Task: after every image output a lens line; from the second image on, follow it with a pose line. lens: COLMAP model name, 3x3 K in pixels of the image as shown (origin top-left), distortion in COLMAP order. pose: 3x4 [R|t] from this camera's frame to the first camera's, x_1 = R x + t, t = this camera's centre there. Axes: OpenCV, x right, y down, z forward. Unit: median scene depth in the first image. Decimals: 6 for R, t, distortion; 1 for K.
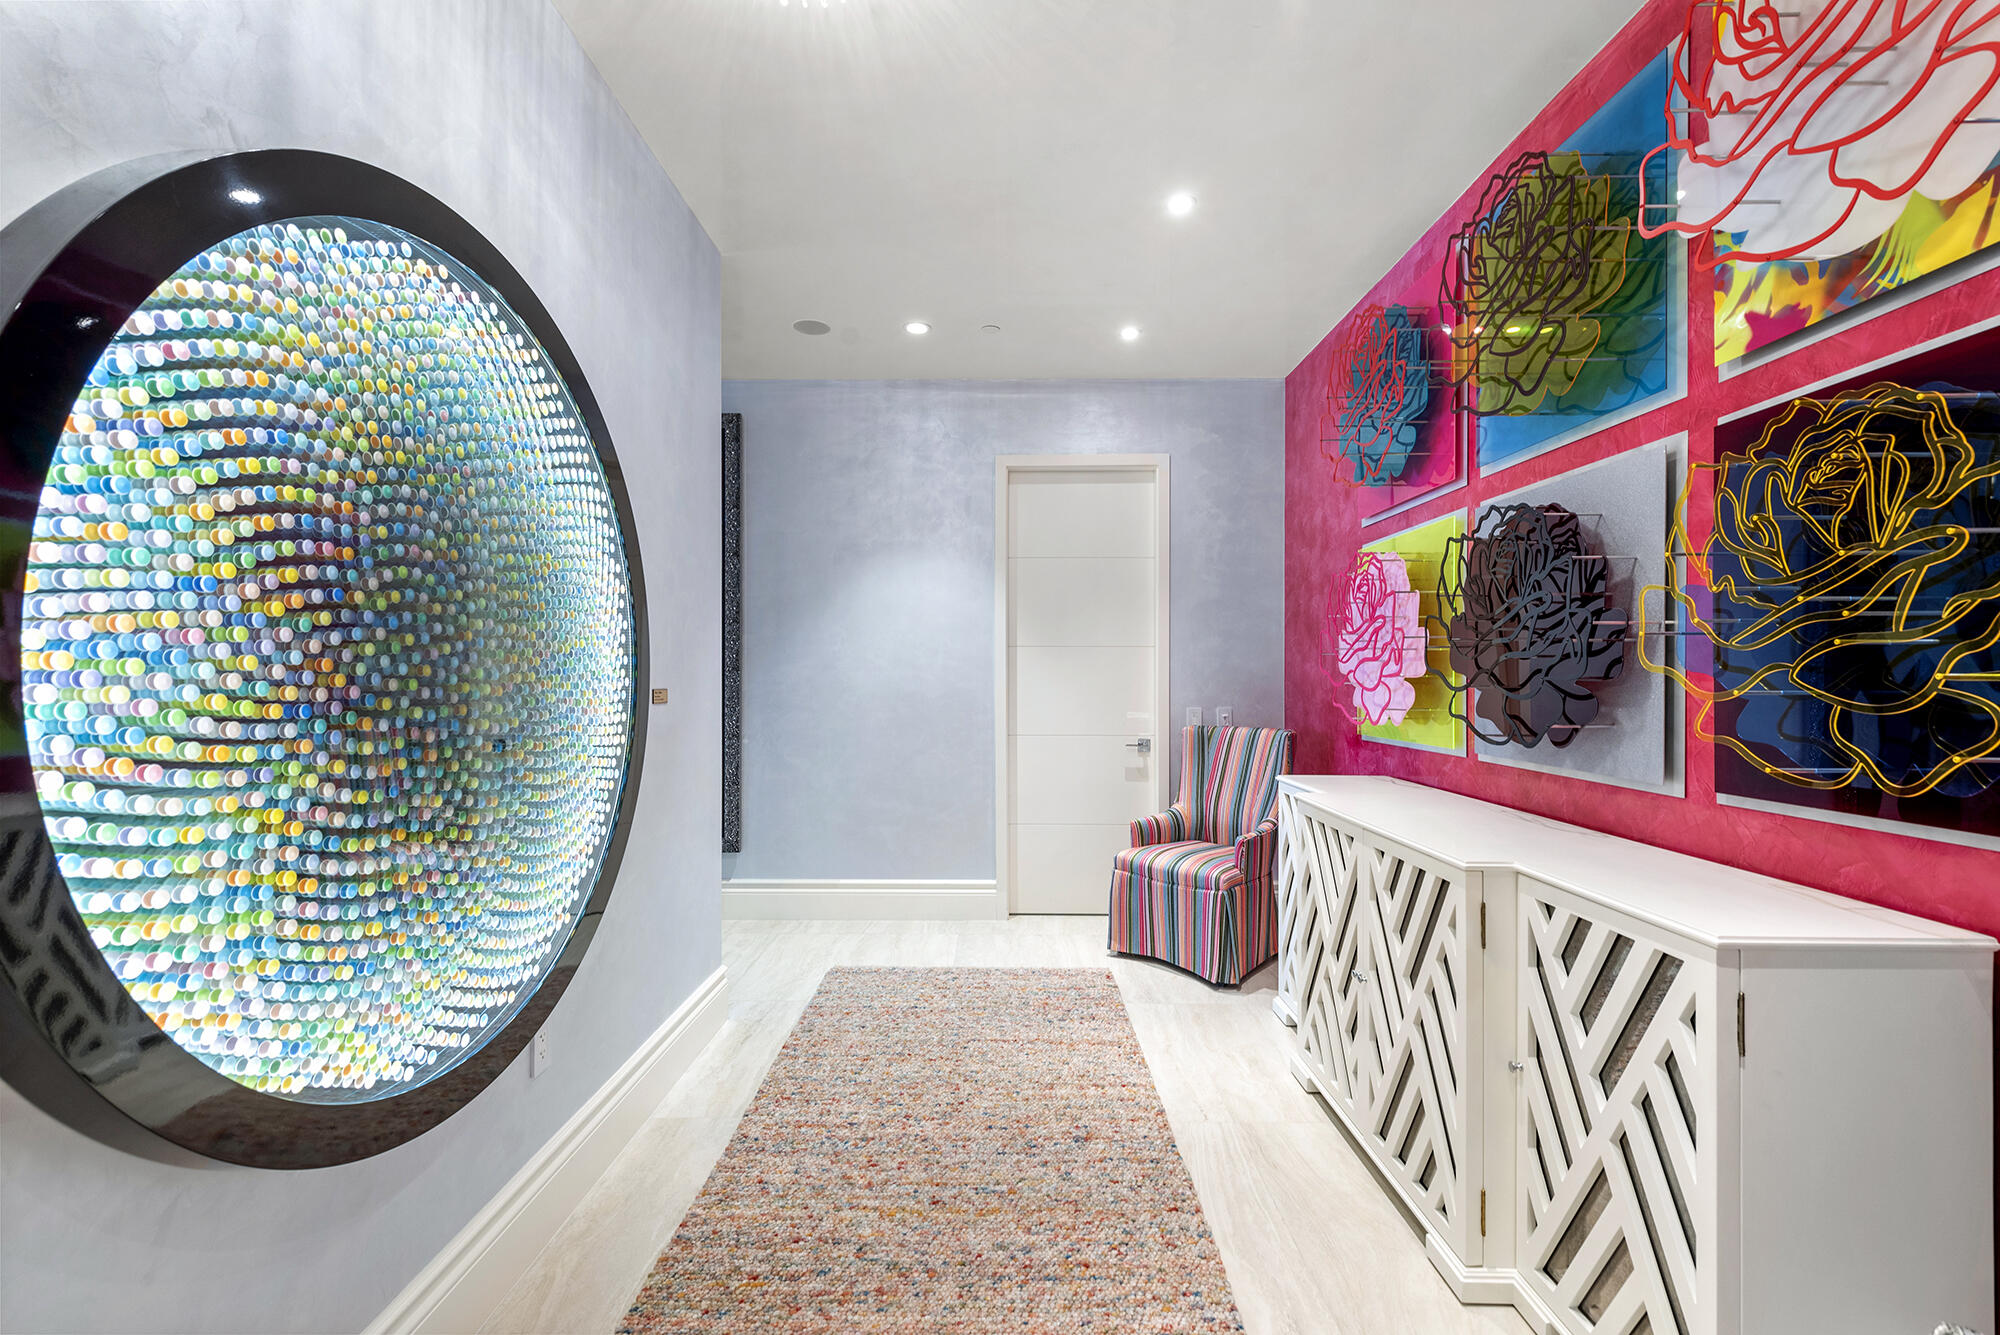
lens RADIAL K [[864.8, 0, 993.5], [0, 864.8, 665.4], [0, 0, 1]] dist [0.014523, -0.006571]
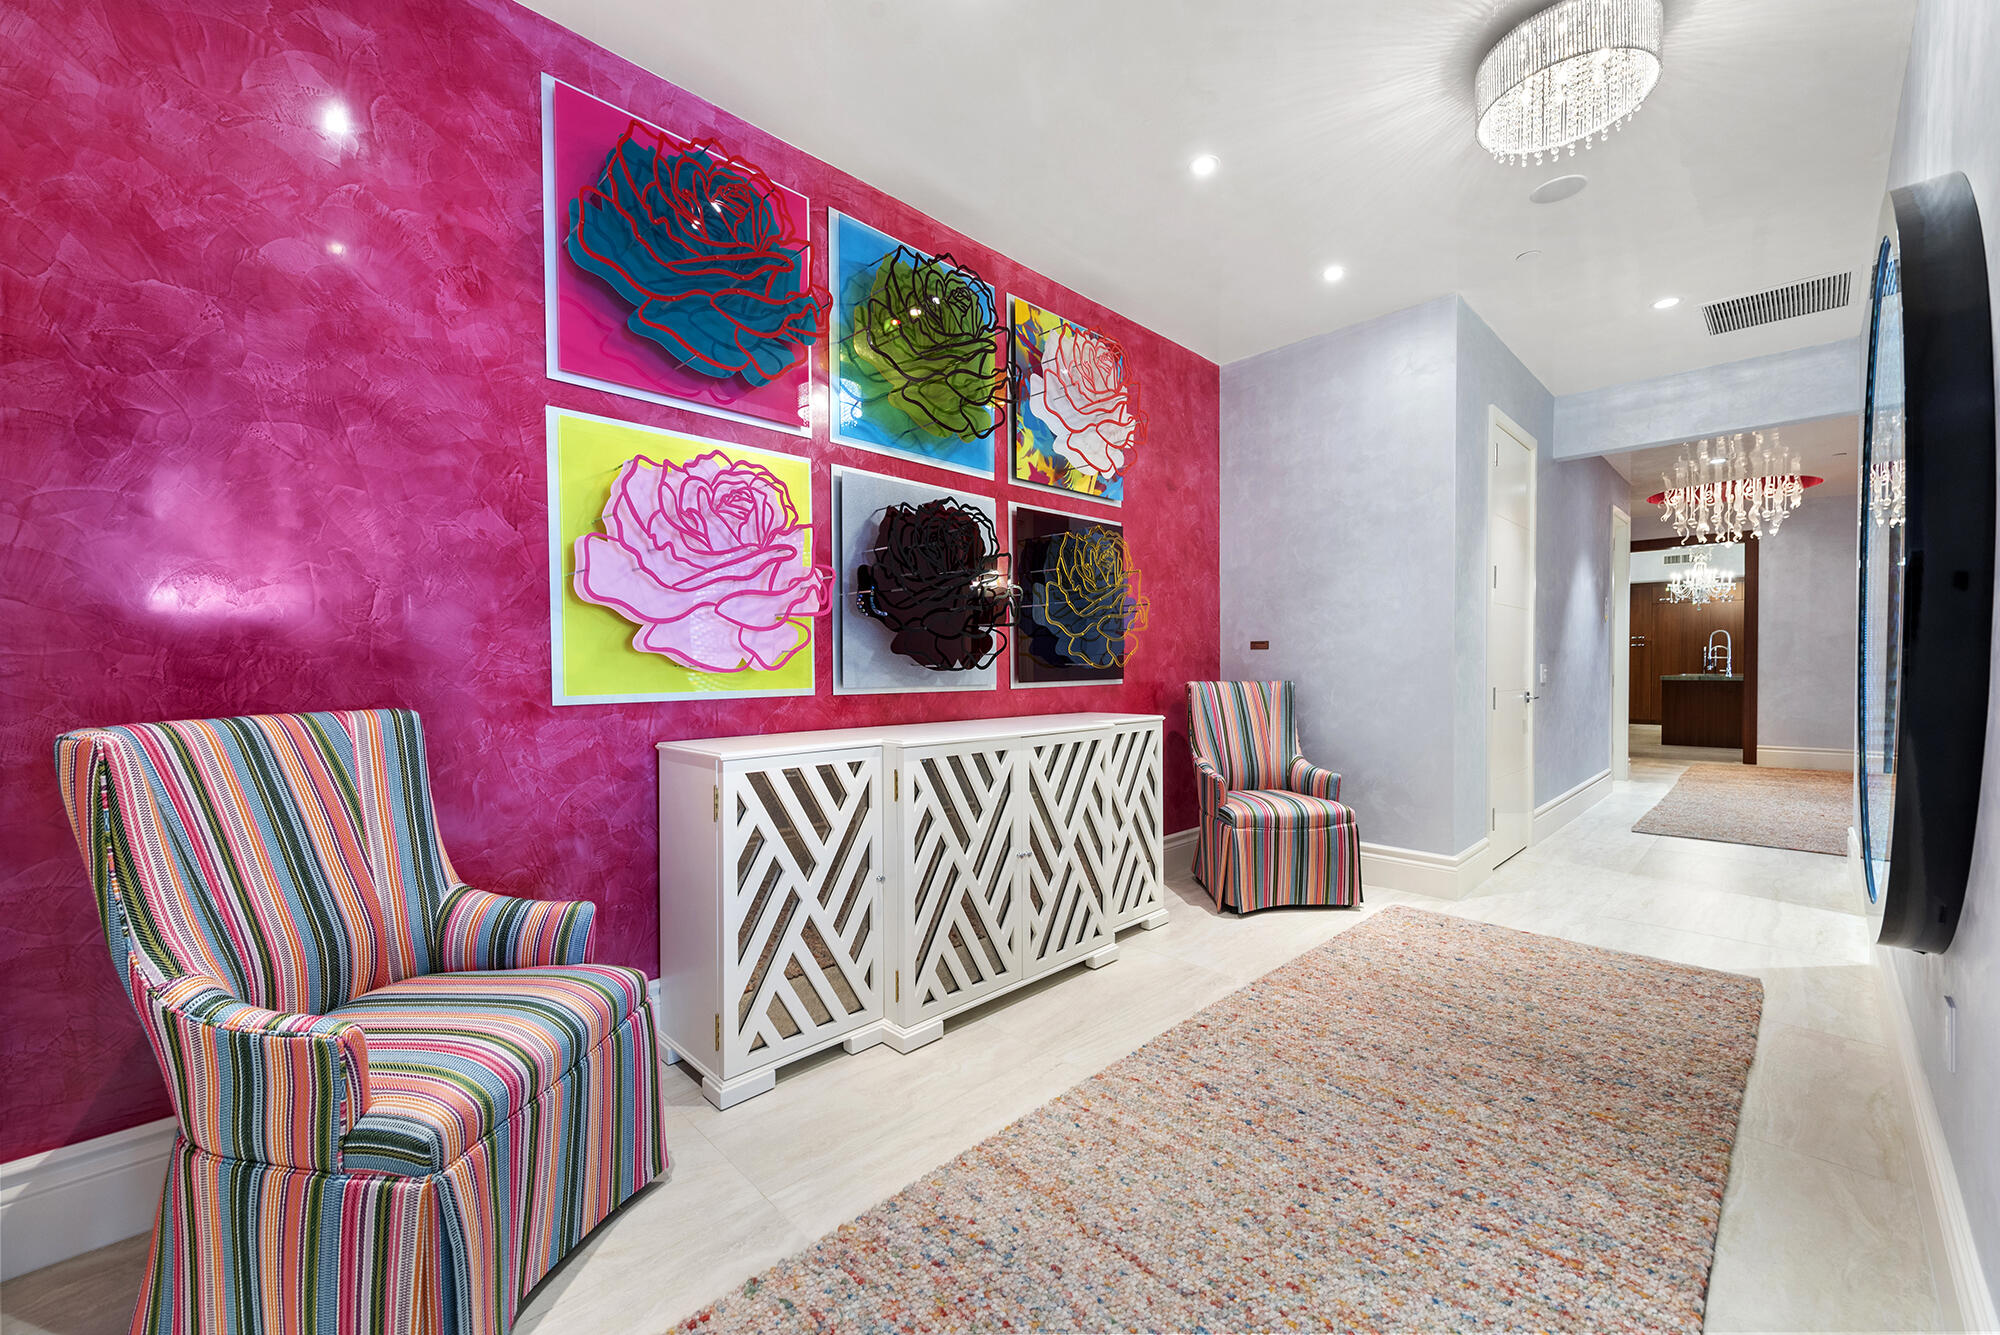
lens RADIAL K [[788.4, 0, 990.4], [0, 788.4, 664.8], [0, 0, 1]] dist [0.024521, -0.009460]
pose [[-0.707875, -0.002597, 0.706333, -0.372866], [-0.005892, 0.999980, -0.002228, 0.089048], [-0.706313, -0.005739, -0.707876, 1.929029]]
